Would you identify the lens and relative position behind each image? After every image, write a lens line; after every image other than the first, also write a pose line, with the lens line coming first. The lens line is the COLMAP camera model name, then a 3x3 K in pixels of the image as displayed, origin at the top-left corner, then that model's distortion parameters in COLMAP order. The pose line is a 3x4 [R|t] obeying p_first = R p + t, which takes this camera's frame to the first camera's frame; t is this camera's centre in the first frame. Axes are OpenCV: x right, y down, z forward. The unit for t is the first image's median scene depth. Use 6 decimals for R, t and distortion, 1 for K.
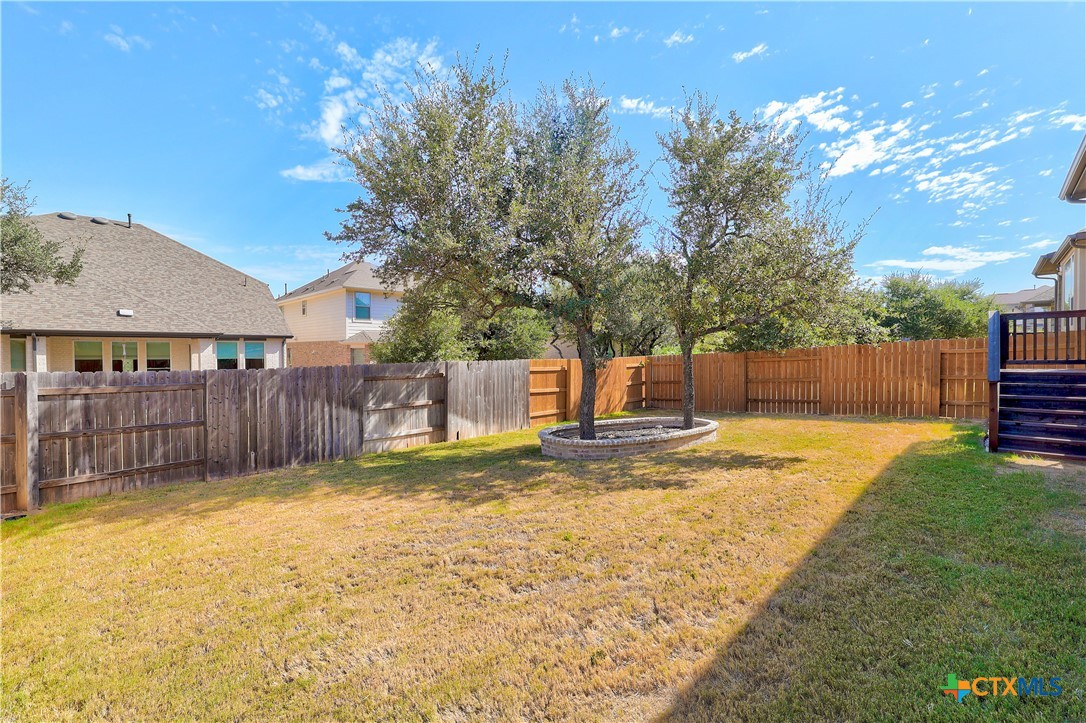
lens RADIAL K [[467.9, 0, 566.5], [0, 467.9, 363.0], [0, 0, 1]] dist [-0.028160, 0.000499]
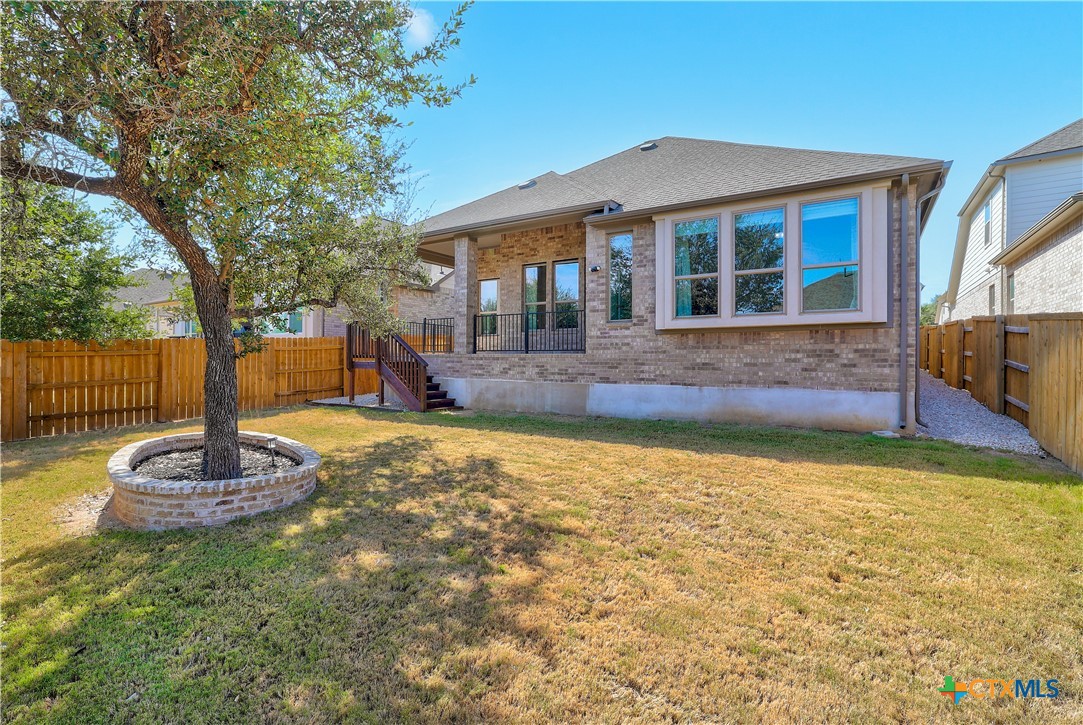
lens RADIAL K [[479.3, 0, 539.5], [0, 479.3, 356.8], [0, 0, 1]] dist [-0.024057, 0.000723]
pose [[-0.137188, 0.017197, 0.990396, -0.418538], [0.019979, 0.999694, -0.014591, 0.025453], [-0.990343, 0.017786, -0.137490, 0.524798]]
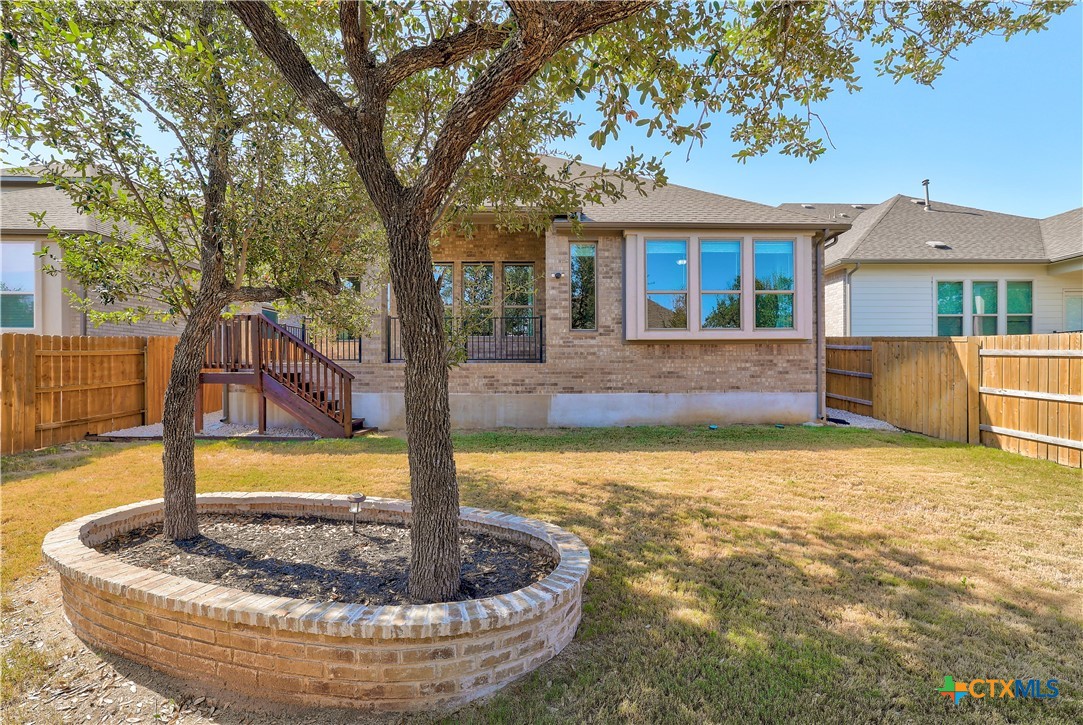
lens RADIAL K [[466.6, 0, 564.9], [0, 466.6, 364.0], [0, 0, 1]] dist [-0.028160, 0.000499]
pose [[-0.645265, 0.025097, 0.763546, -0.196103], [0.026405, 0.999596, -0.010541, 0.019678], [-0.763502, 0.013360, -0.645667, 0.835404]]
